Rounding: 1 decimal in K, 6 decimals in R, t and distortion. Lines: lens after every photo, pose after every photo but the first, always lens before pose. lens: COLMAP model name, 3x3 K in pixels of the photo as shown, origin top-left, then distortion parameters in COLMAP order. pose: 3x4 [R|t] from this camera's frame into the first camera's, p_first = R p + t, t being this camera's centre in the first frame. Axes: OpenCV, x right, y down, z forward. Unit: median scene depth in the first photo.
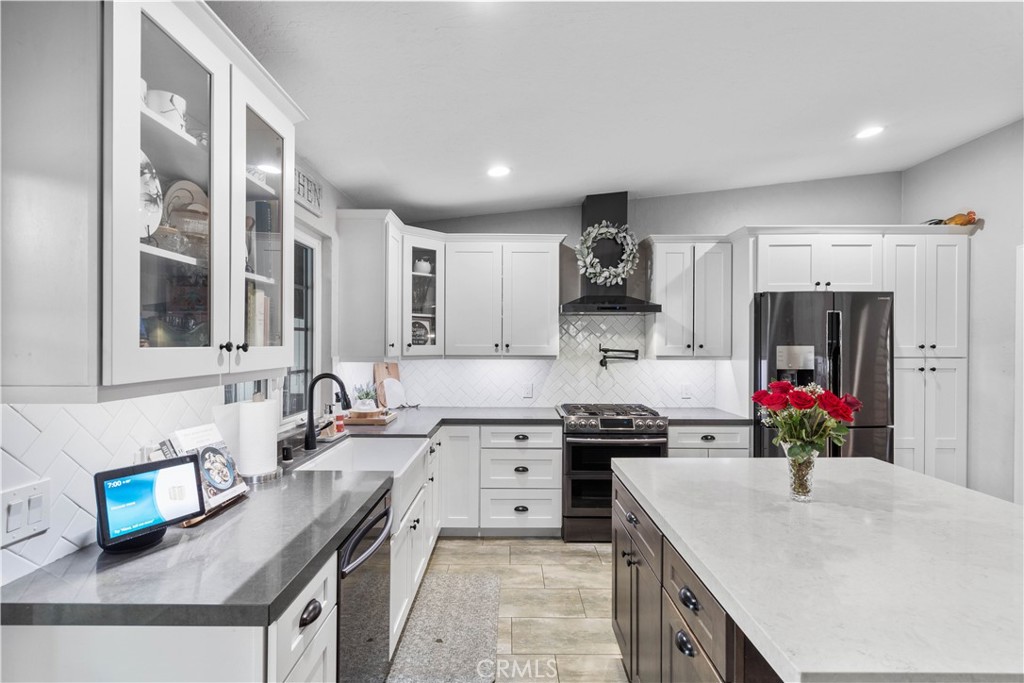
lens RADIAL K [[486.2, 0, 512.7], [0, 486.2, 342.0], [0, 0, 1]] dist [0.003332, -0.000106]
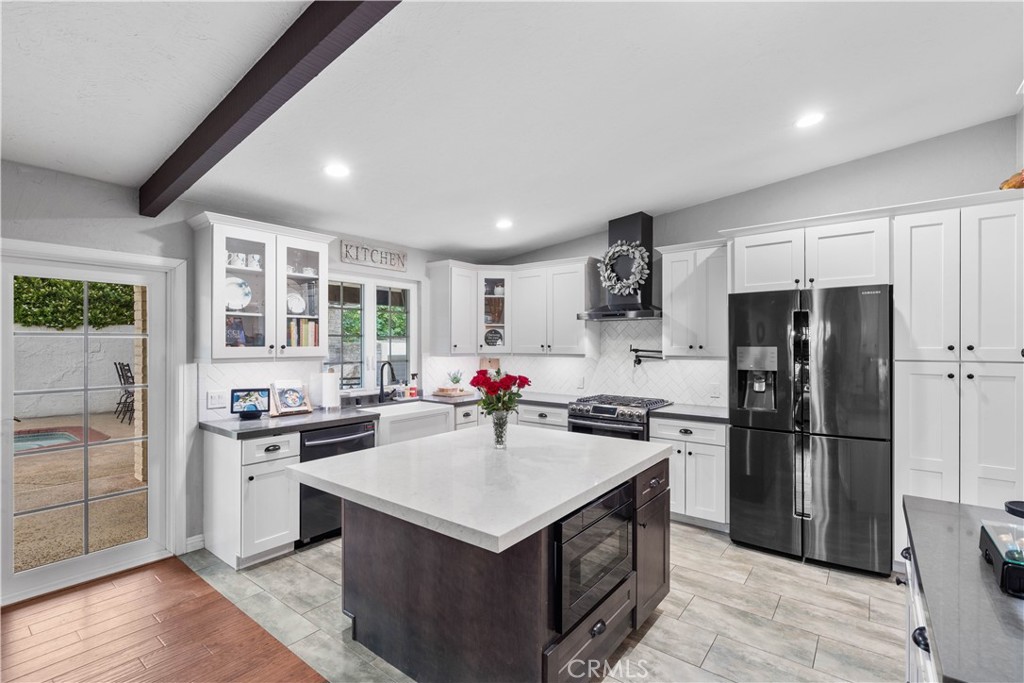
lens RADIAL K [[470.1, 0, 506.9], [0, 470.1, 343.7], [0, 0, 1]] dist [-0.003293, 0.000370]
pose [[0.783549, -0.003041, -0.621322, 0.687774], [0.003800, 0.999993, -0.000101, -0.000003], [0.621318, -0.002282, 0.783555, -0.062338]]
